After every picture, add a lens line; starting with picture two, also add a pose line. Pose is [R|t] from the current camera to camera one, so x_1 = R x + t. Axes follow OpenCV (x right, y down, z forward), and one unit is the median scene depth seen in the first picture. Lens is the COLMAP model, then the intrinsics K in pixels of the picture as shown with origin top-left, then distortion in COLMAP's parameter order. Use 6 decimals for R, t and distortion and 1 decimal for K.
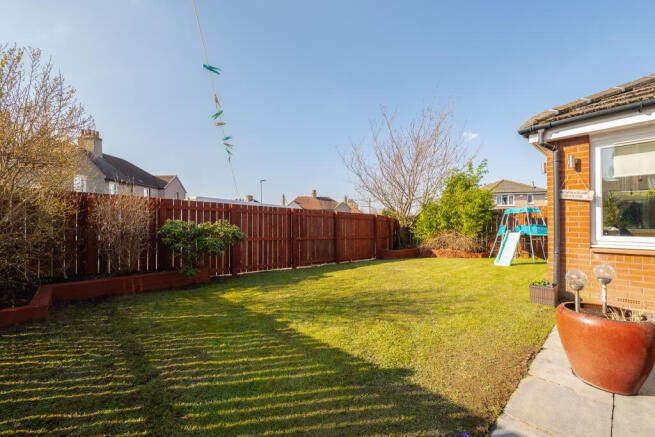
lens RADIAL K [[256.6, 0, 327.8], [0, 256.6, 217.3], [0, 0, 1]] dist [0.000798, 0.000450]
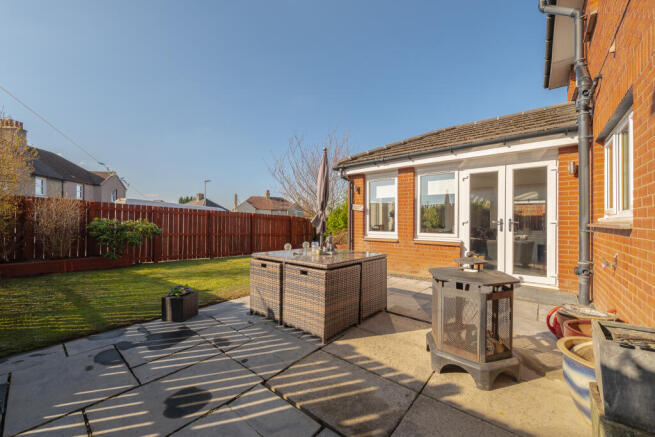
lens RADIAL K [[256.6, 0, 327.0], [0, 256.6, 218.4], [0, 0, 1]] dist [0.000798, 0.000450]
pose [[0.988579, 0.014499, 0.150006, 0.342078], [-0.014990, 0.999885, 0.002147, -0.009779], [-0.149958, -0.004371, 0.988683, -0.465154]]
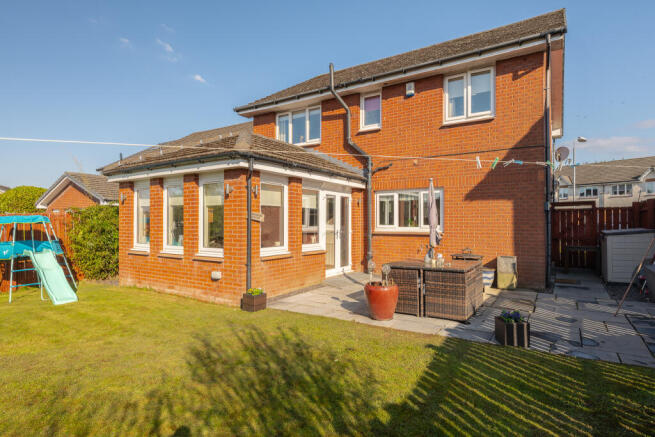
lens RADIAL K [[354.9, 0, 326.9], [0, 354.9, 221.9], [0, 0, 1]] dist [-0.000321, 0.000325]
pose [[-0.264687, 0.010000, 0.964283, -0.544778], [-0.010034, 0.999864, -0.013124, -0.029493], [-0.964282, -0.013149, -0.264550, 0.765369]]
